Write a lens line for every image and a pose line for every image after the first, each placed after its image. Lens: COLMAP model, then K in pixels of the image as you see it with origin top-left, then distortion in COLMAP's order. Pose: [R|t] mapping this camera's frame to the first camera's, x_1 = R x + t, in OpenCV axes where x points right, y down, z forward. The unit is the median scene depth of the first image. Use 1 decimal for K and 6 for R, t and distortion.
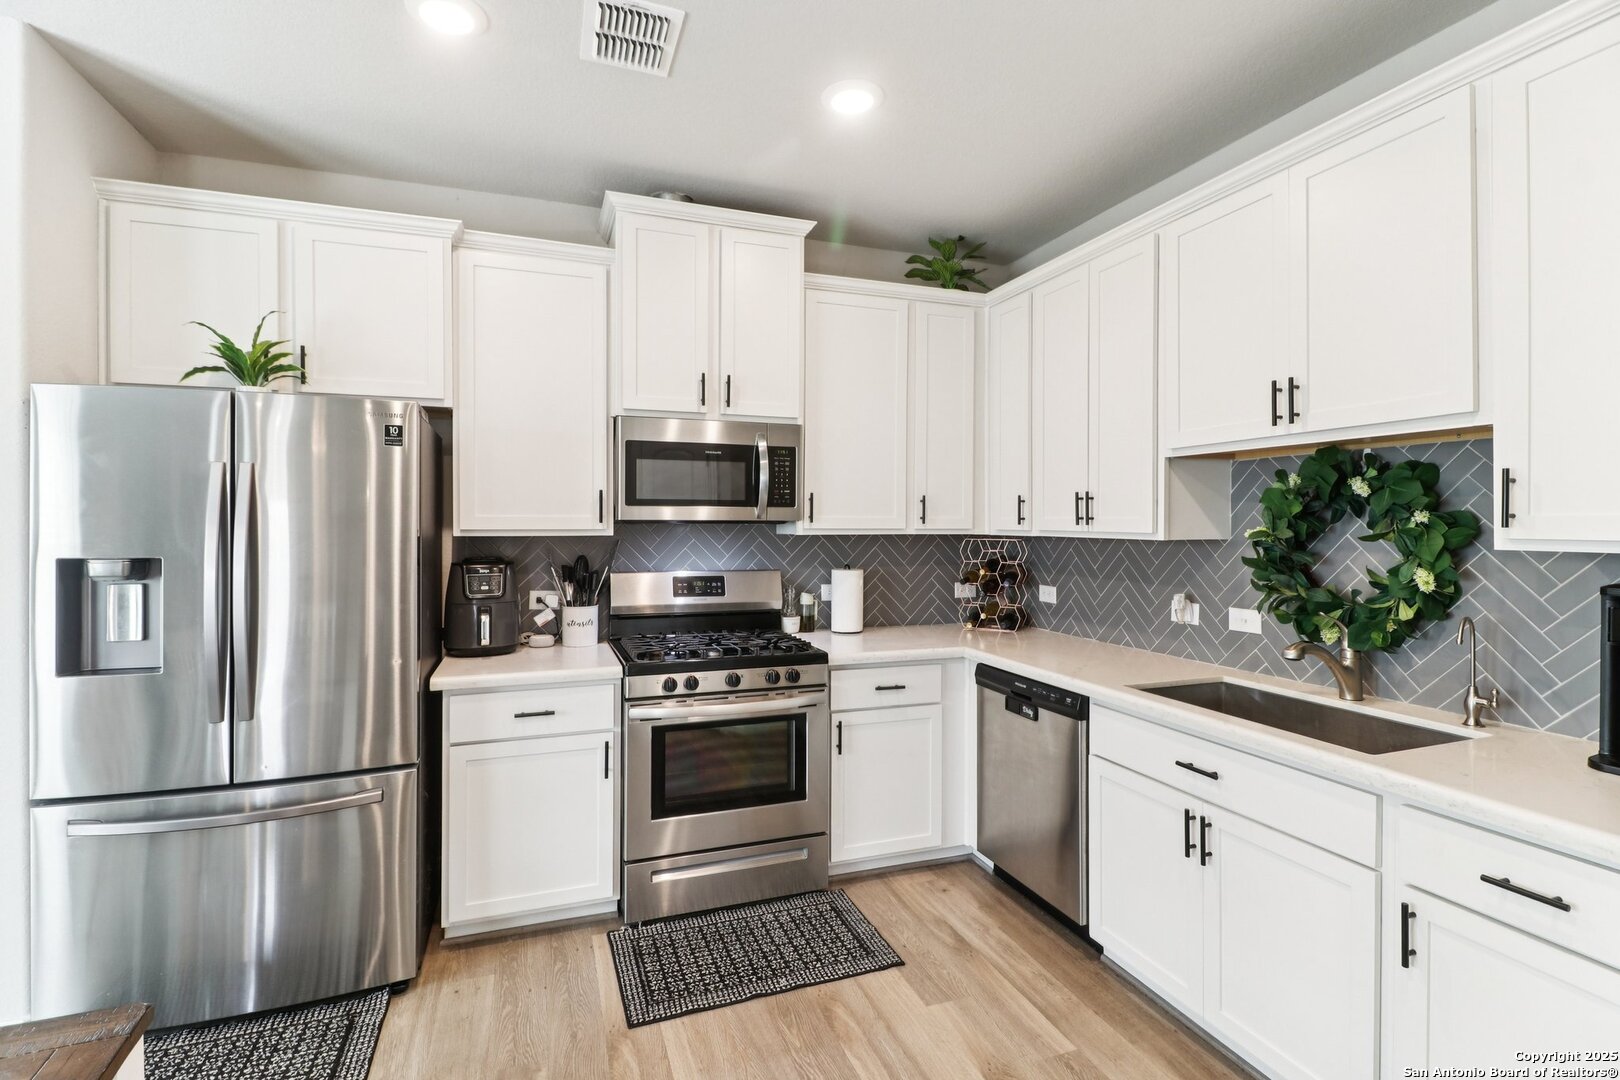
lens RADIAL K [[750.4, 0, 800.5], [0, 750.4, 526.5], [0, 0, 1]] dist [0.010295, -0.005603]
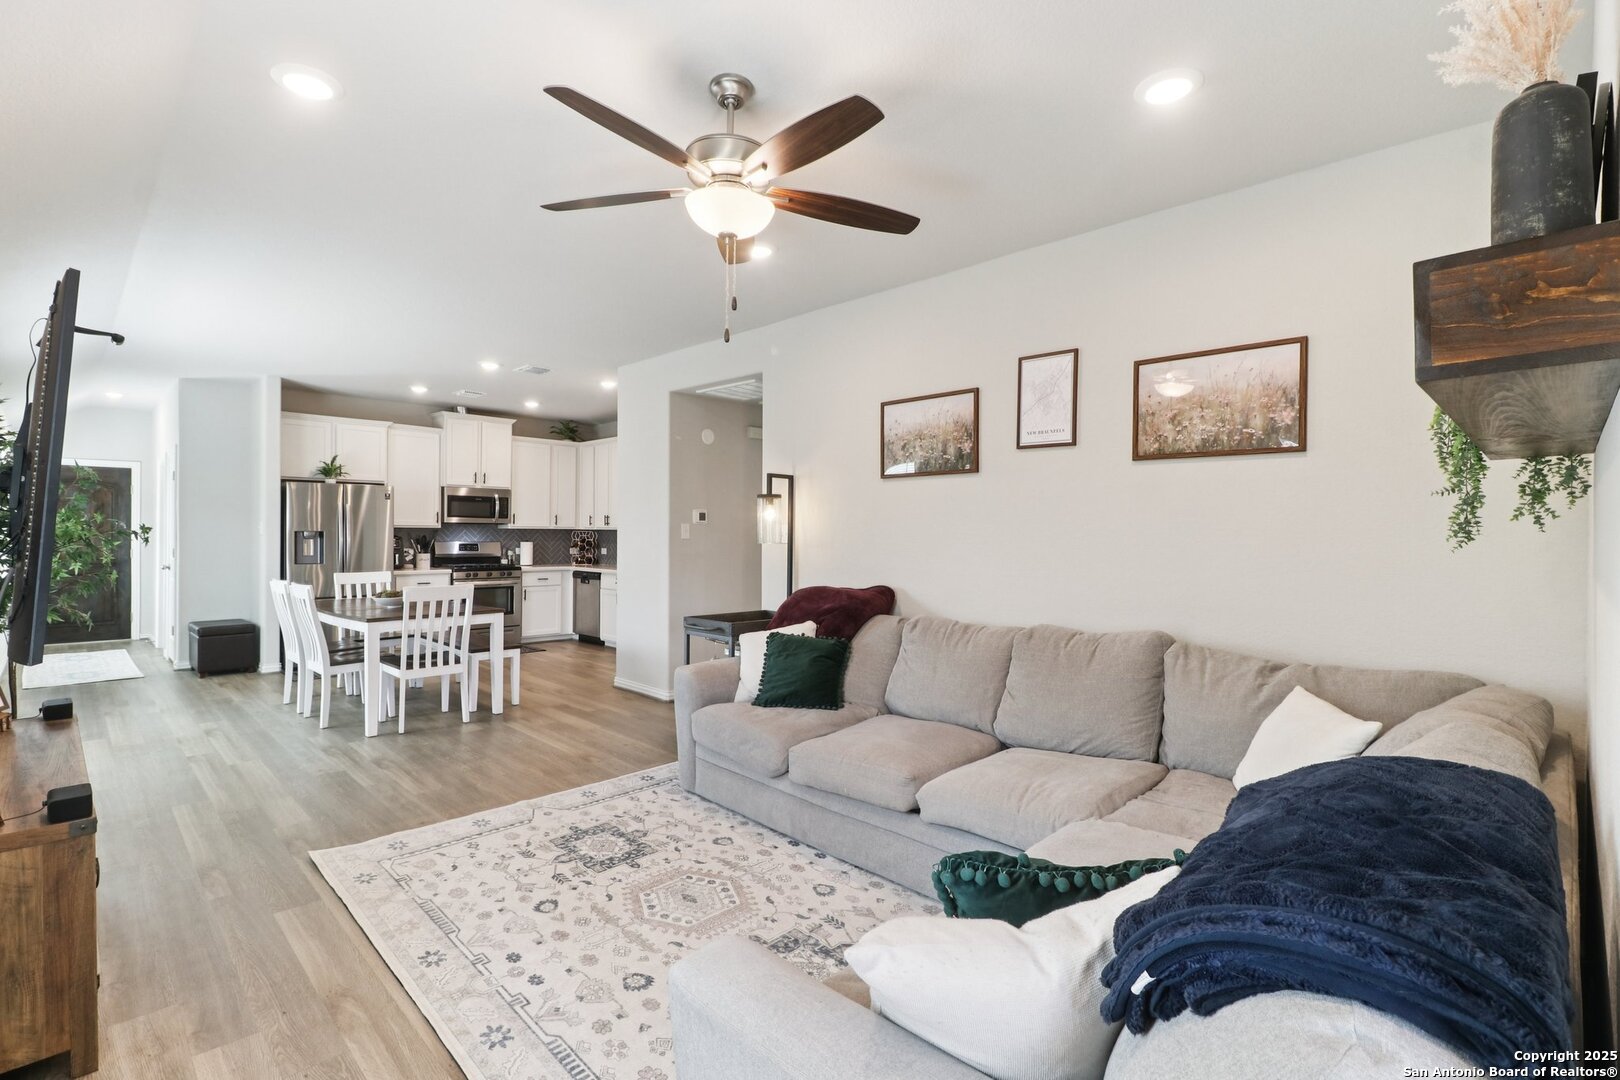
lens RADIAL K [[750.4, 0, 805.7], [0, 750.4, 537.6], [0, 0, 1]] dist [0.010295, -0.005603]
pose [[0.901661, 0.002163, 0.432438, -0.239817], [-0.004083, 0.999985, 0.003512, 0.034553], [-0.432424, -0.004933, 0.901657, -2.222781]]
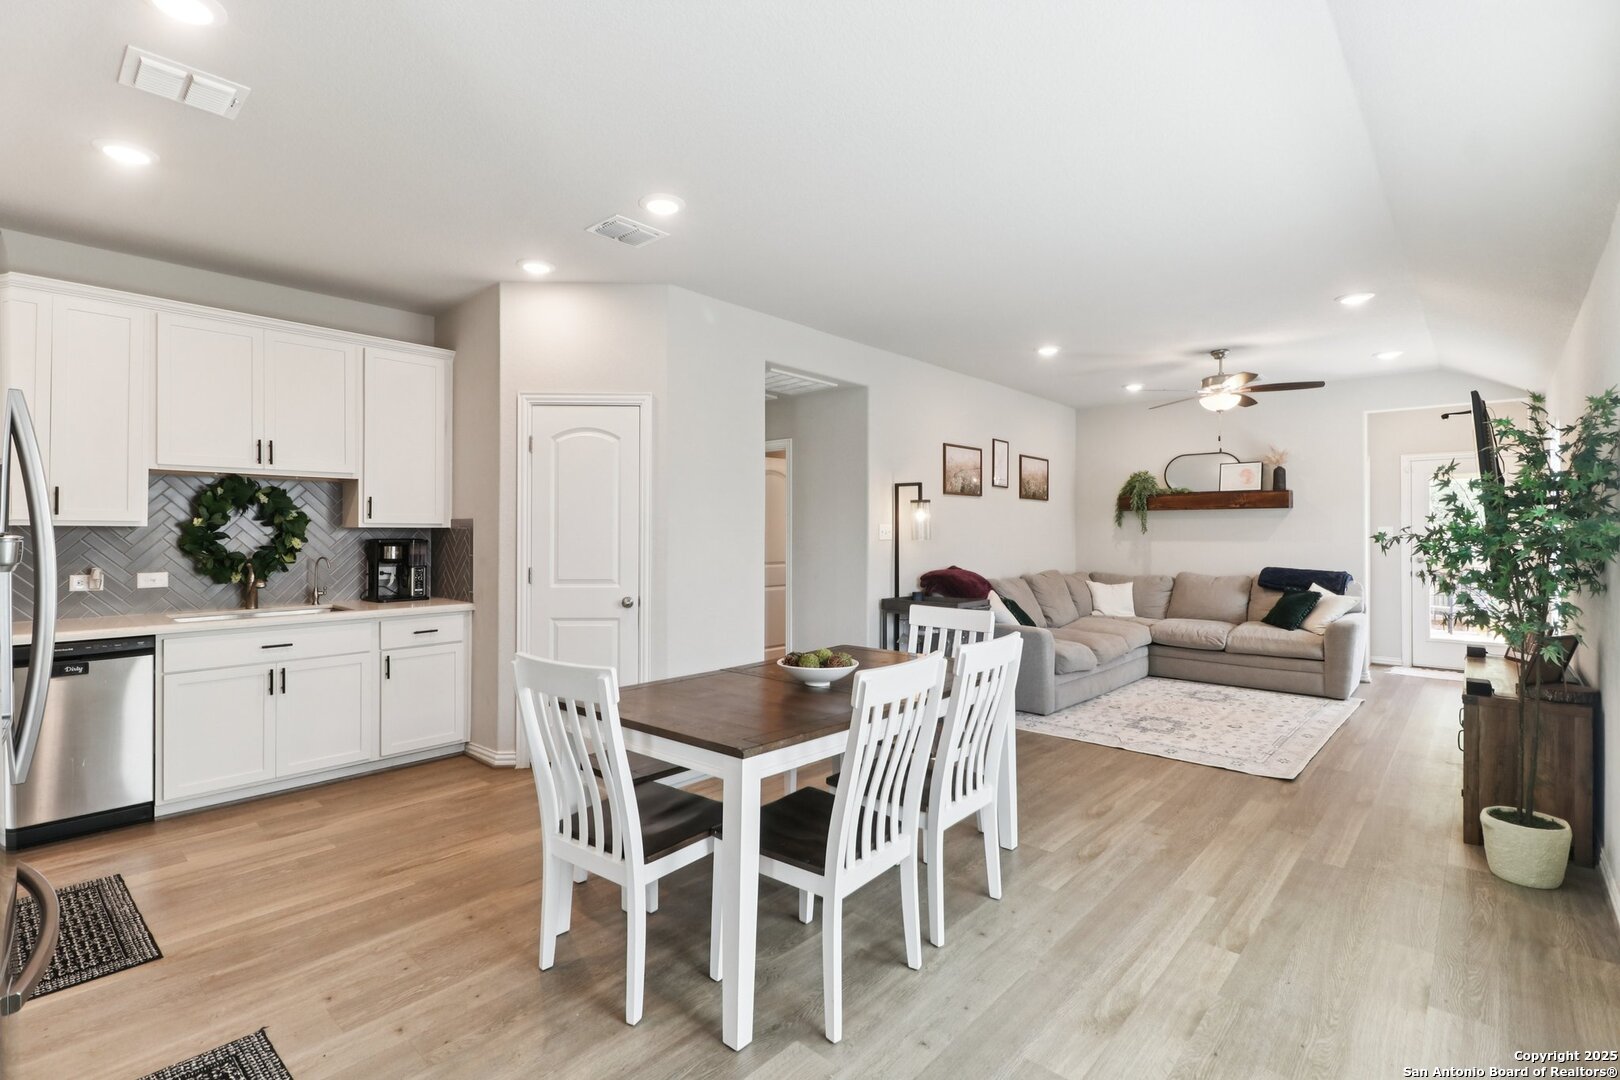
lens RADIAL K [[750.4, 0, 794.0], [0, 750.4, 530.5], [0, 0, 1]] dist [0.010295, -0.005603]
pose [[-0.470569, 0.004449, 0.882352, -1.207681], [0.005229, 0.999984, -0.002253, 0.031647], [-0.882348, 0.003554, -0.470584, 0.514477]]
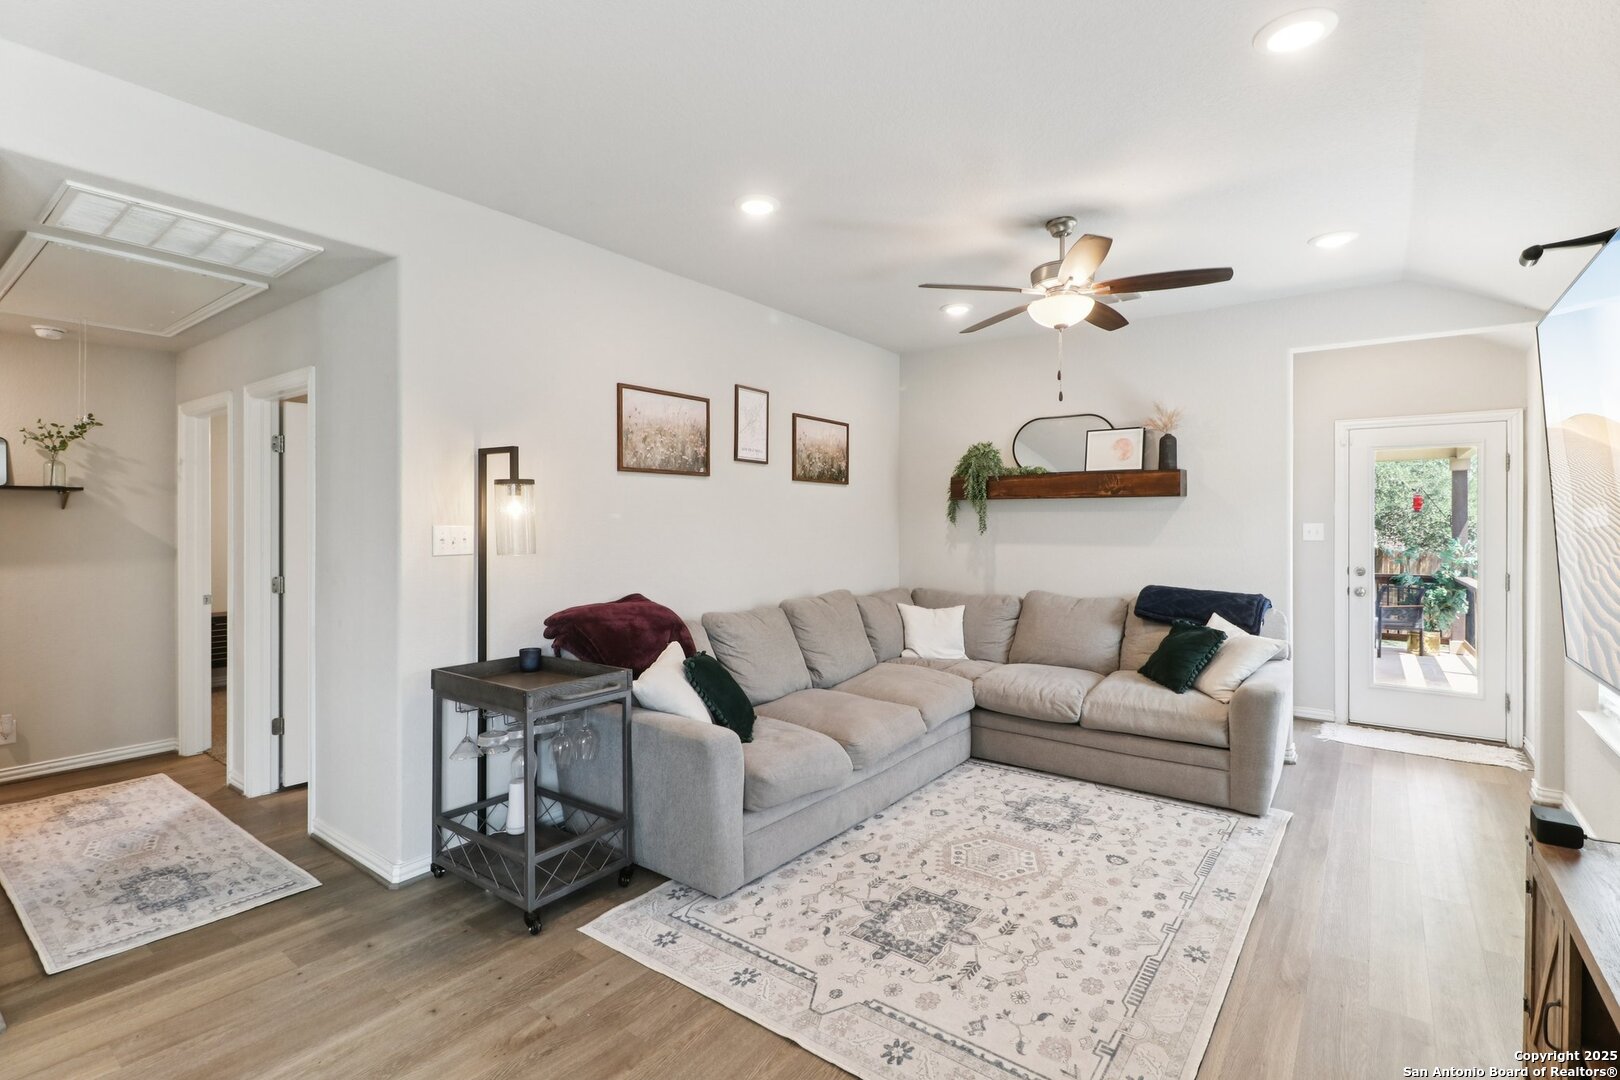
lens RADIAL K [[750.4, 0, 802.2], [0, 750.4, 523.7], [0, 0, 1]] dist [0.010295, -0.005603]
pose [[-0.550424, -0.002964, 0.834880, -0.712302], [0.005332, 0.999961, 0.007065, 0.004640], [-0.834868, 0.008340, -0.550386, -0.477659]]
